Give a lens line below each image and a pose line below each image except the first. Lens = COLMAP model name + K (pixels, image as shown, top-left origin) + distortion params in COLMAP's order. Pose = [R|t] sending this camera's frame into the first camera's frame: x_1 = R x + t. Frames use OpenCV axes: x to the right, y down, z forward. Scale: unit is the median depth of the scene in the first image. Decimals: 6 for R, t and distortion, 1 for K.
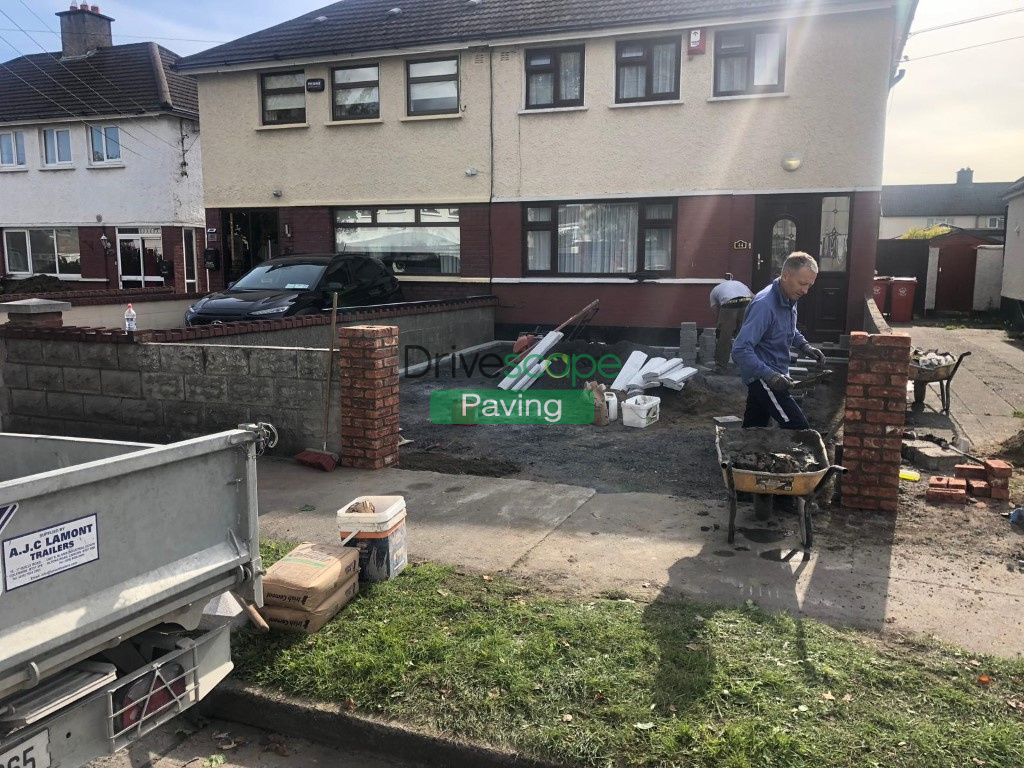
lens RADIAL K [[841.4, 0, 512.9], [0, 841.4, 381.3], [0, 0, 1]] dist [0.032446, -0.017929]
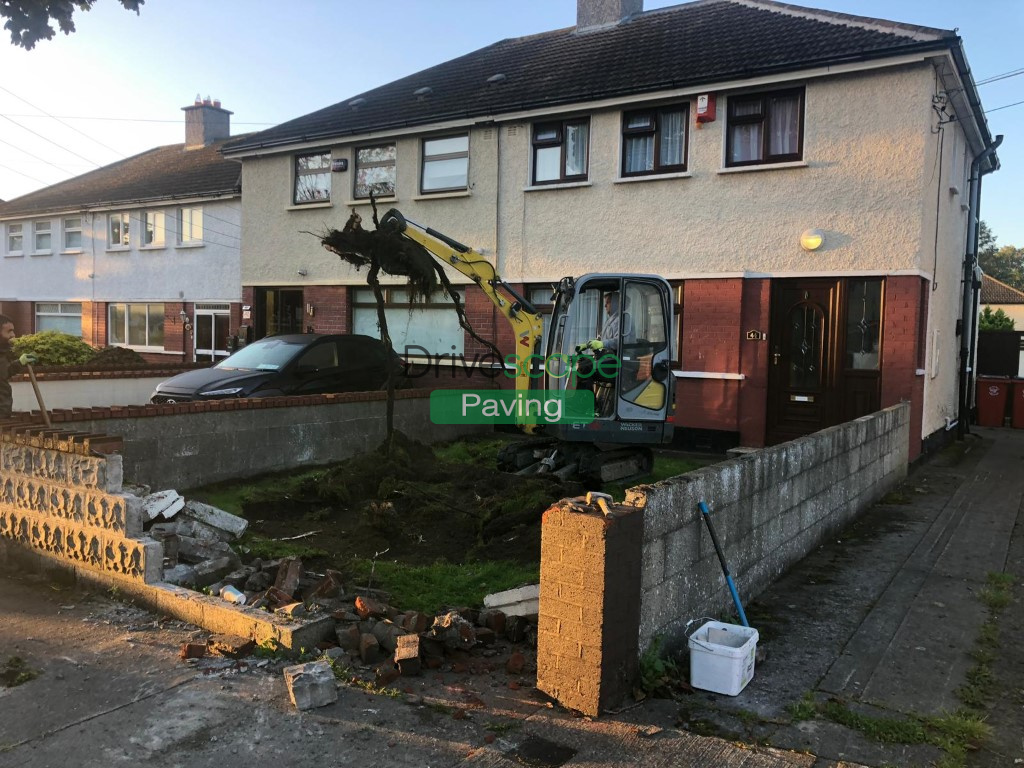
lens RADIAL K [[841.4, 0, 512.5], [0, 841.4, 384.6], [0, 0, 1]] dist [0.032446, -0.017929]
pose [[0.976693, 0.036253, -0.211557, 0.190945], [-0.054869, 0.995055, -0.082798, -0.023629], [0.207509, 0.092476, 0.973852, 0.104248]]
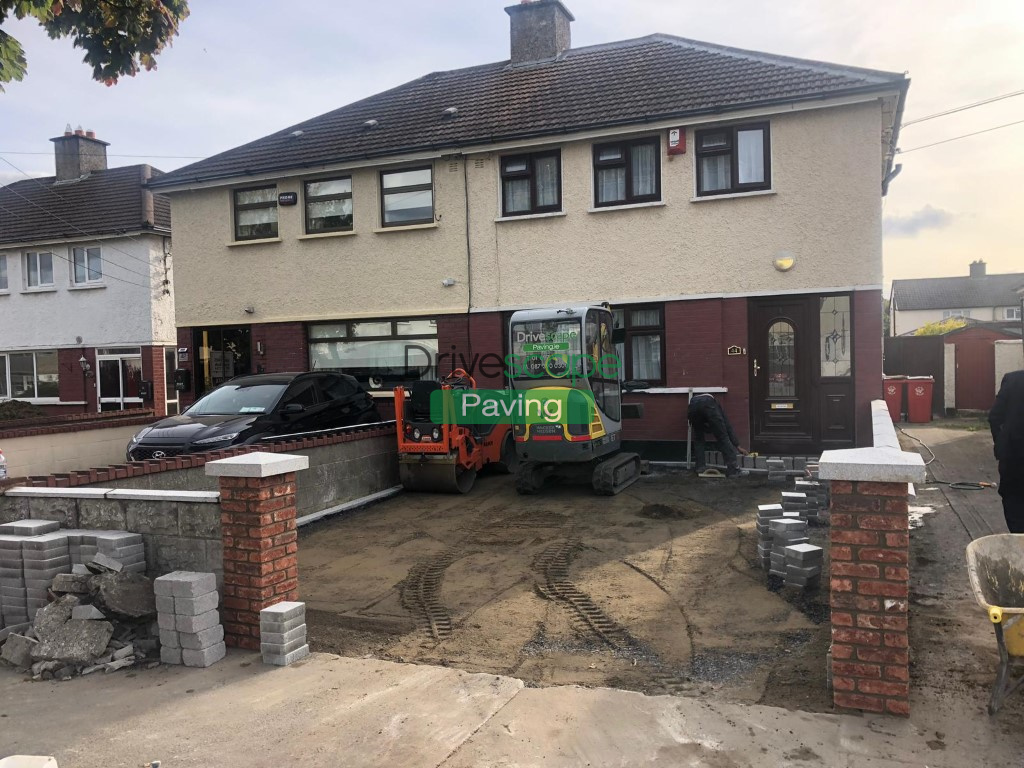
lens RADIAL K [[841.4, 0, 519.6], [0, 841.4, 393.1], [0, 0, 1]] dist [0.032446, -0.017929]
pose [[0.999440, -0.028403, -0.017698, 0.043814], [0.026349, 0.993896, -0.107133, -0.019895], [0.020633, 0.106607, 0.994087, 0.071526]]
